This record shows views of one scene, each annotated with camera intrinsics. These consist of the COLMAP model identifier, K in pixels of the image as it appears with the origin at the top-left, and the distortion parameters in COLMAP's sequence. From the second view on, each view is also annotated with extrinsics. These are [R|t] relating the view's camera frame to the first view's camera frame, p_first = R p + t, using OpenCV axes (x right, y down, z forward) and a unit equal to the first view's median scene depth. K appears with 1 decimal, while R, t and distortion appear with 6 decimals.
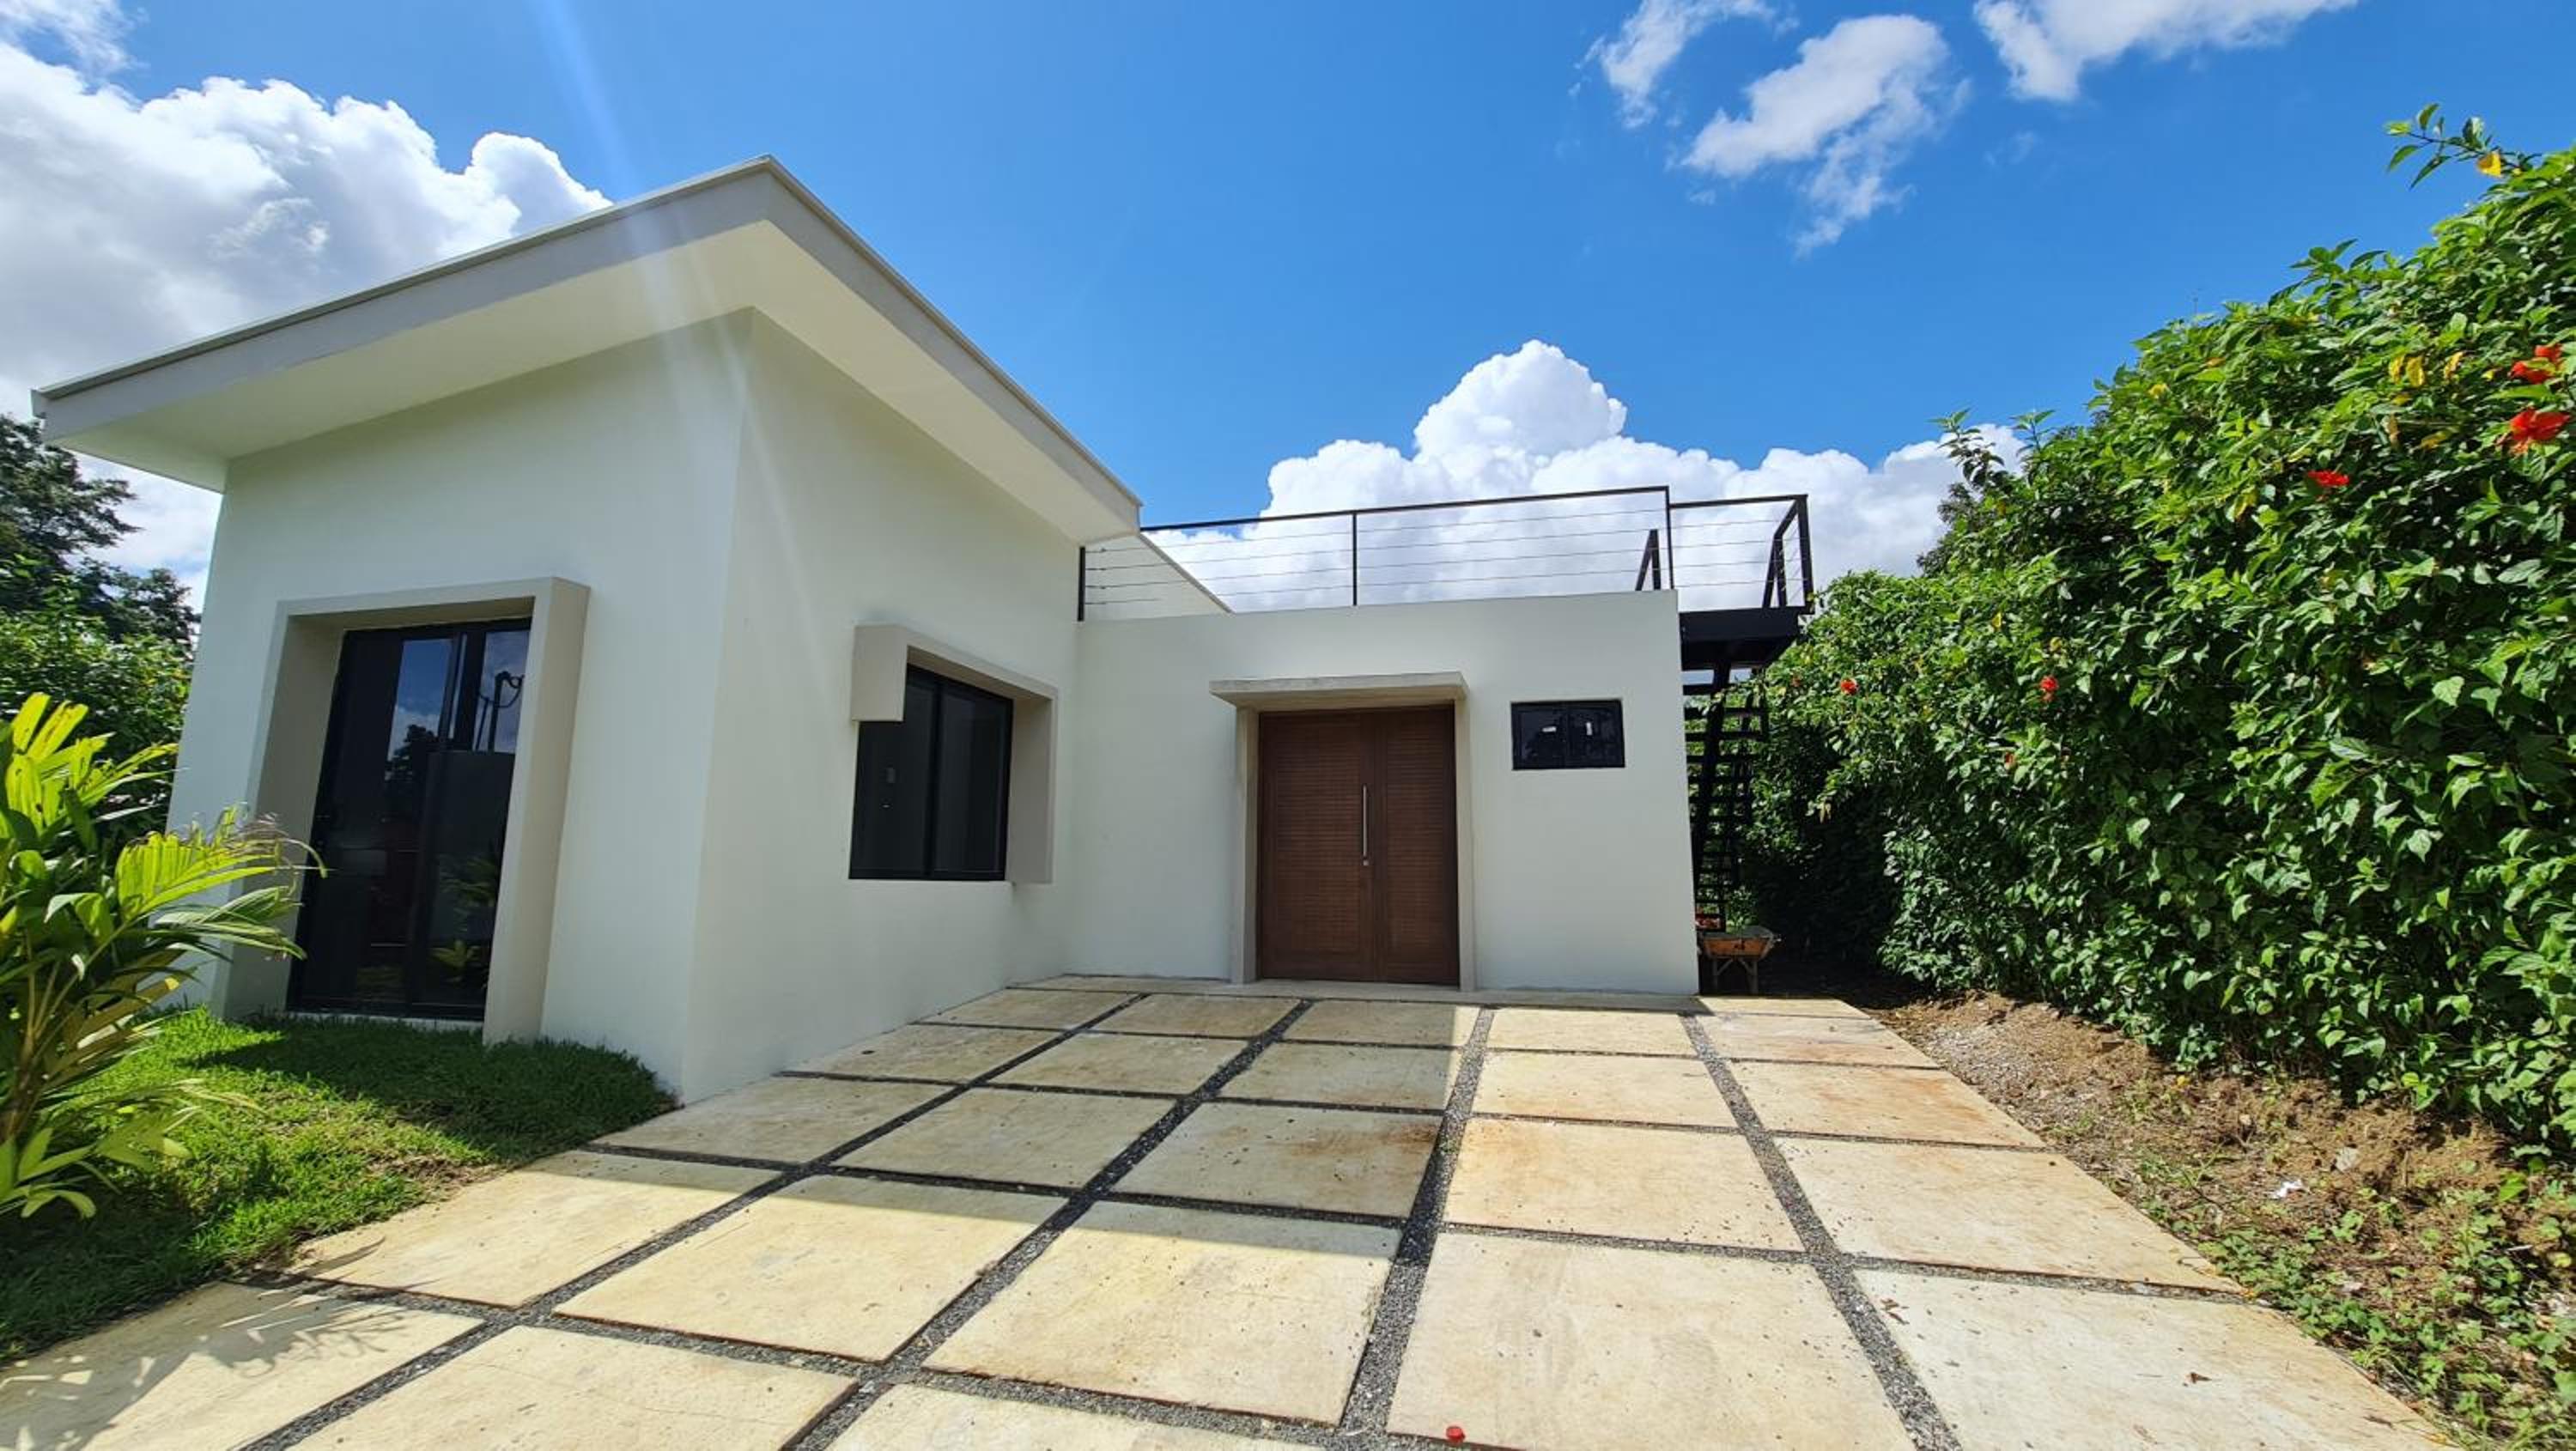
lens RADIAL K [[1049.8, 0, 1280.4], [0, 1049.8, 726.6], [0, 0, 1]] dist [-0.000490, -0.000300]
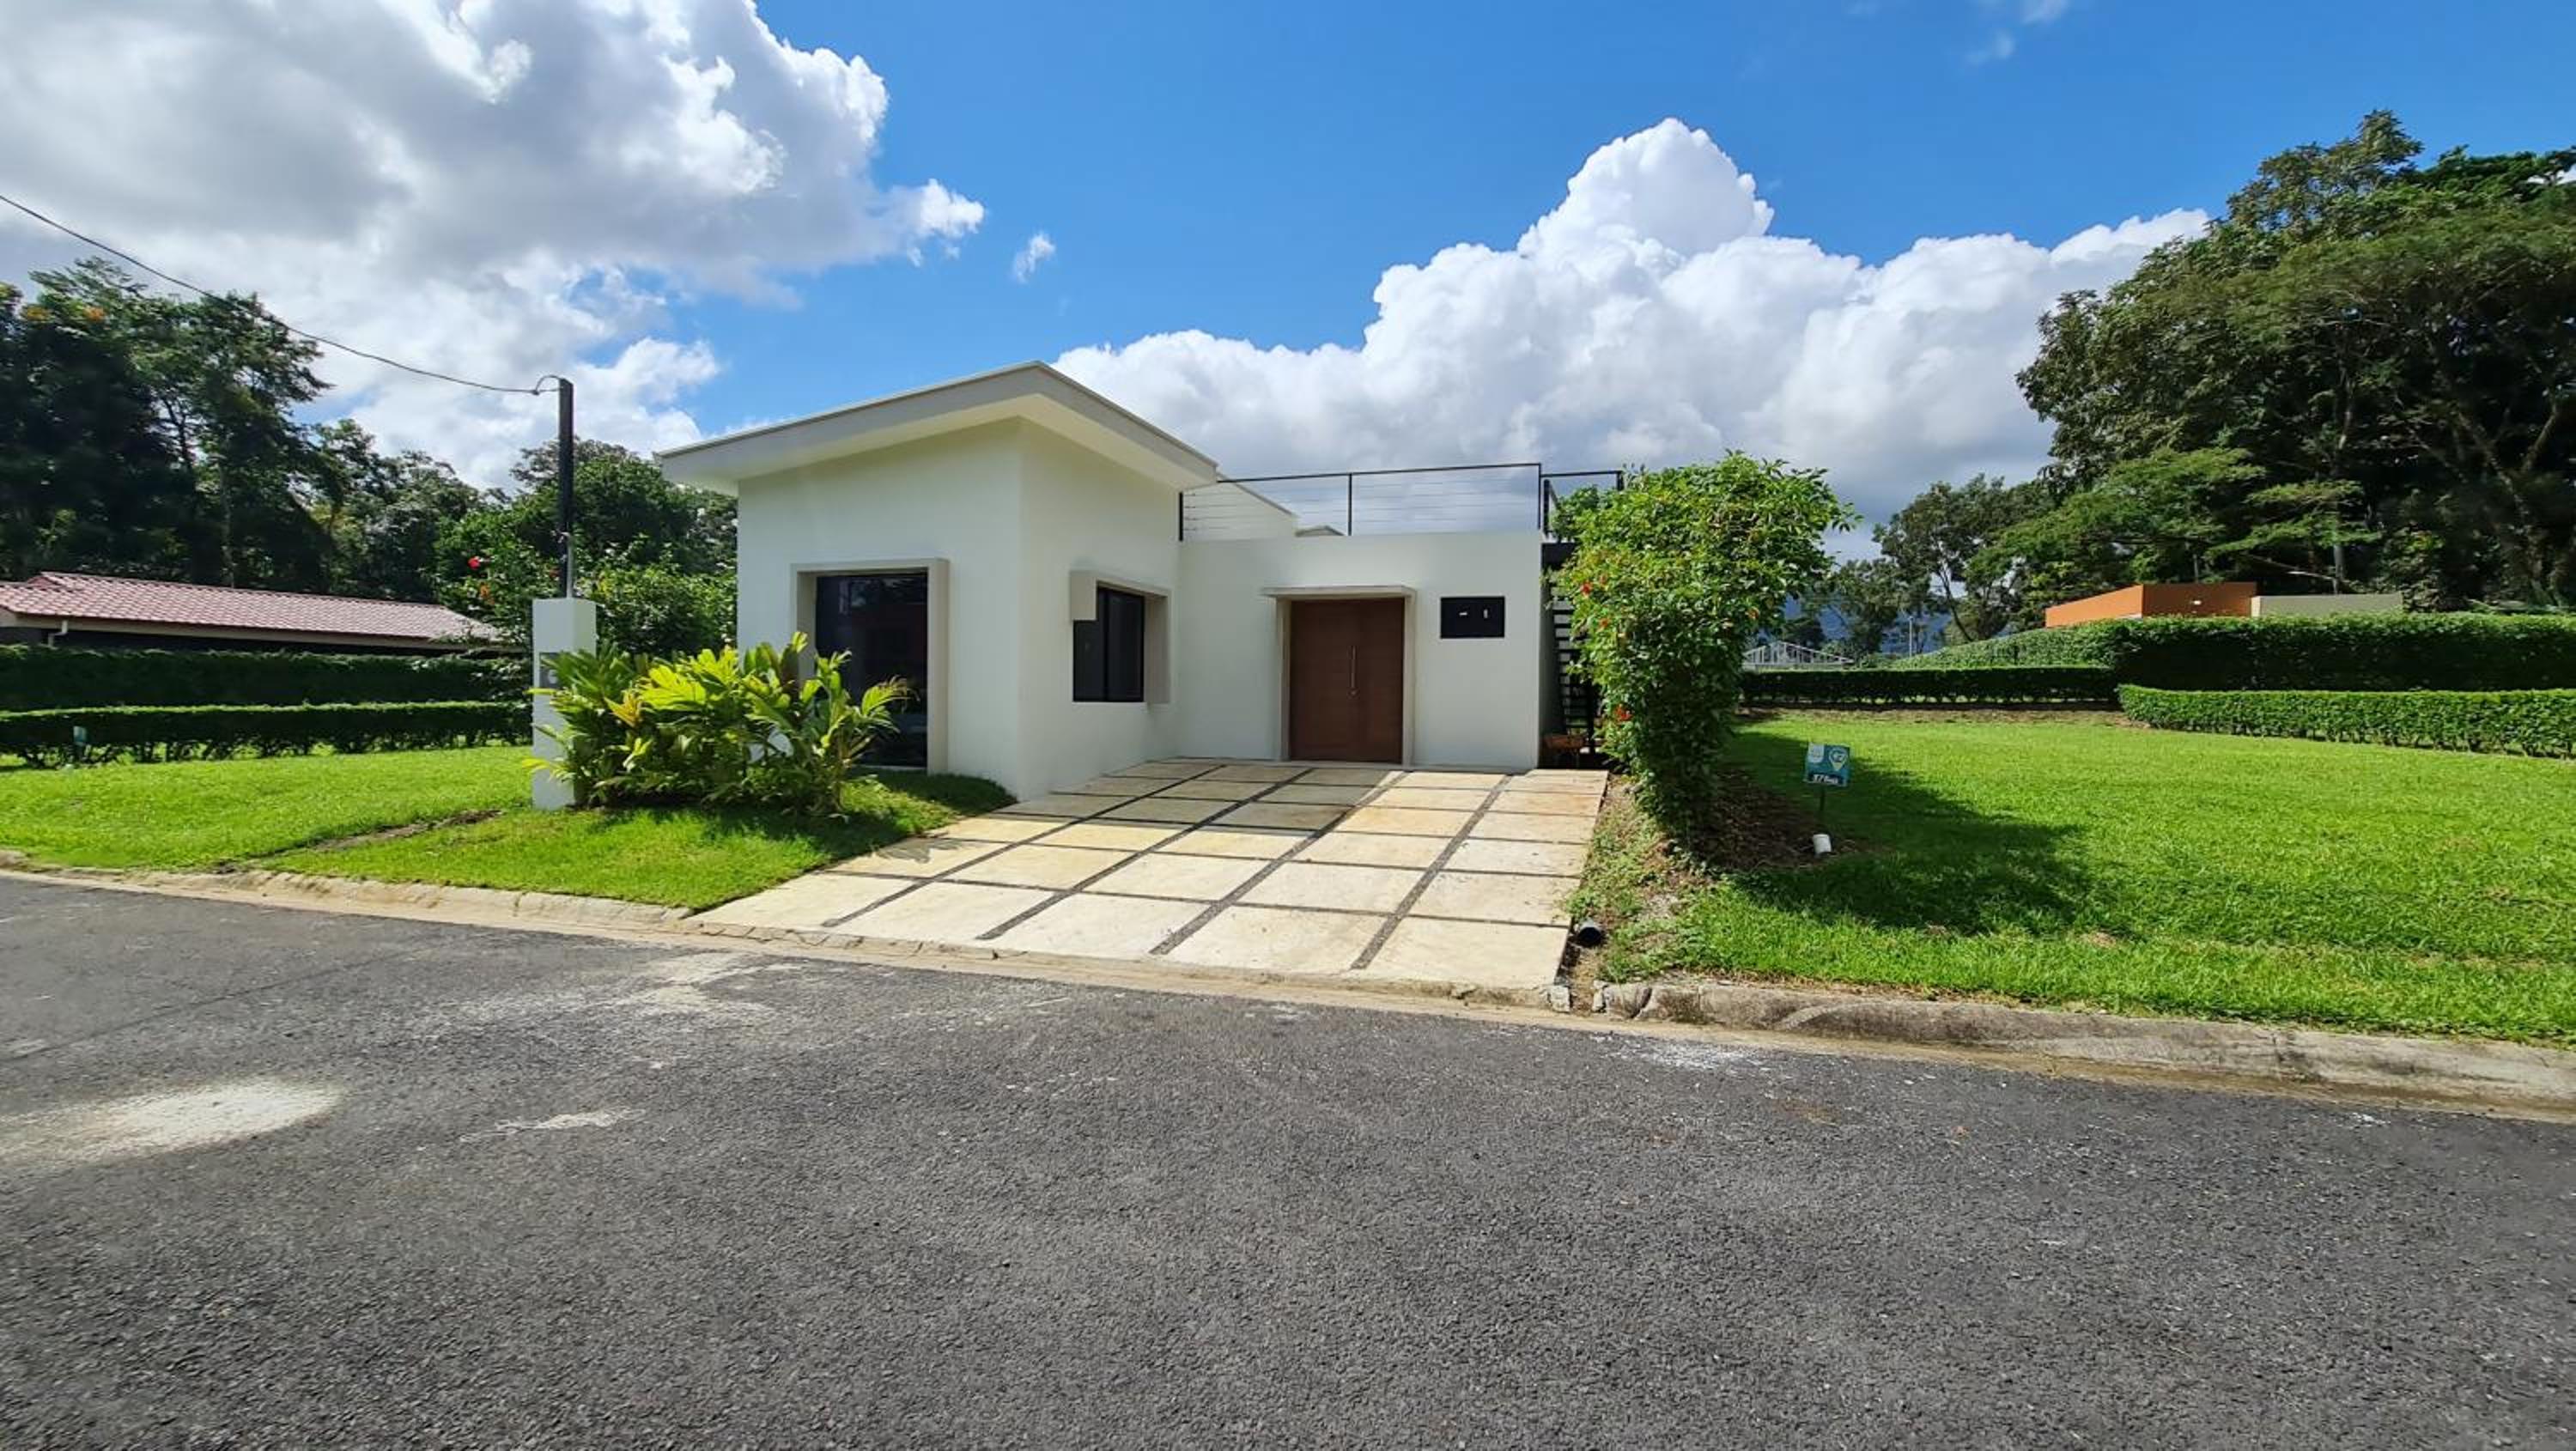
lens RADIAL K [[1074.9, 0, 1288.0], [0, 1074.9, 725.5], [0, 0, 1]] dist [0.000229, 0.000619]
pose [[0.997443, 0.006636, -0.071158, 0.165122], [0.005538, 0.985507, 0.169543, -0.184074], [0.071252, -0.169504, 0.982951, -1.176429]]
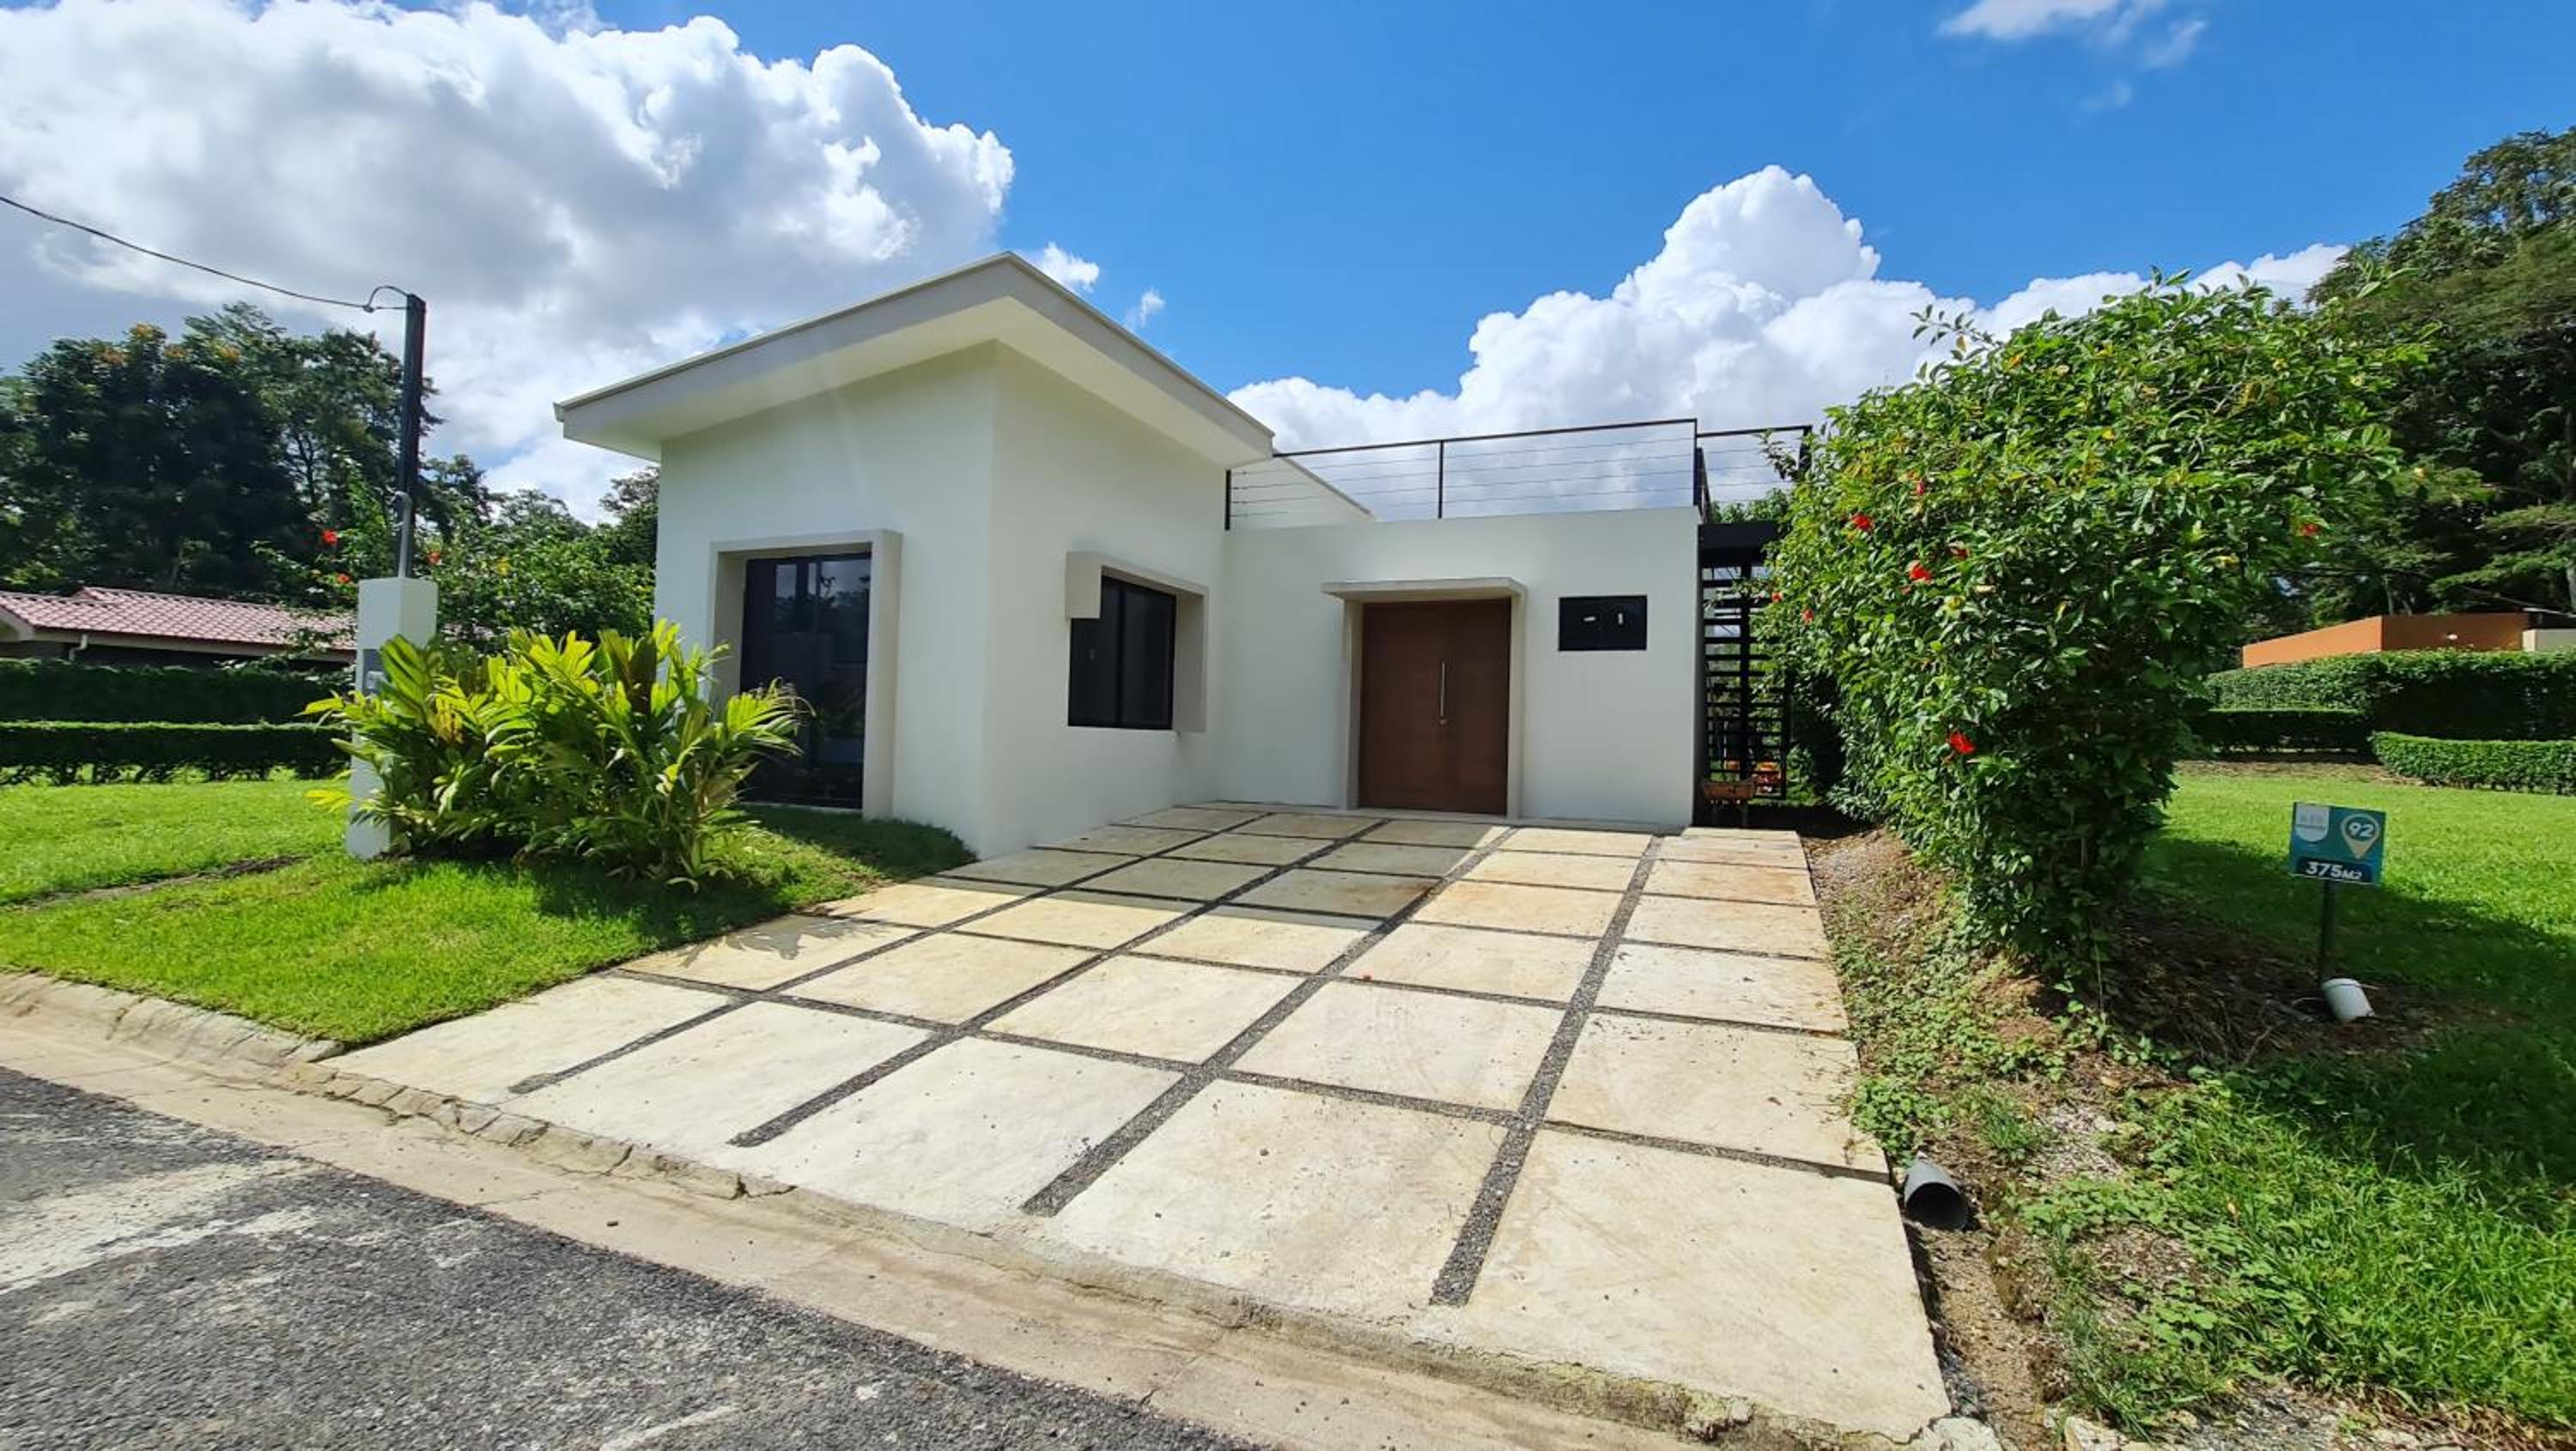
lens RADIAL K [[1064.5, 0, 1296.1], [0, 1064.5, 728.1], [0, 0, 1]] dist [-0.000161, -0.000220]
pose [[0.989098, 0.017304, -0.146237, 0.156754], [0.002327, 0.991110, 0.133021, -0.062631], [0.147238, -0.131911, 0.980265, -0.524871]]
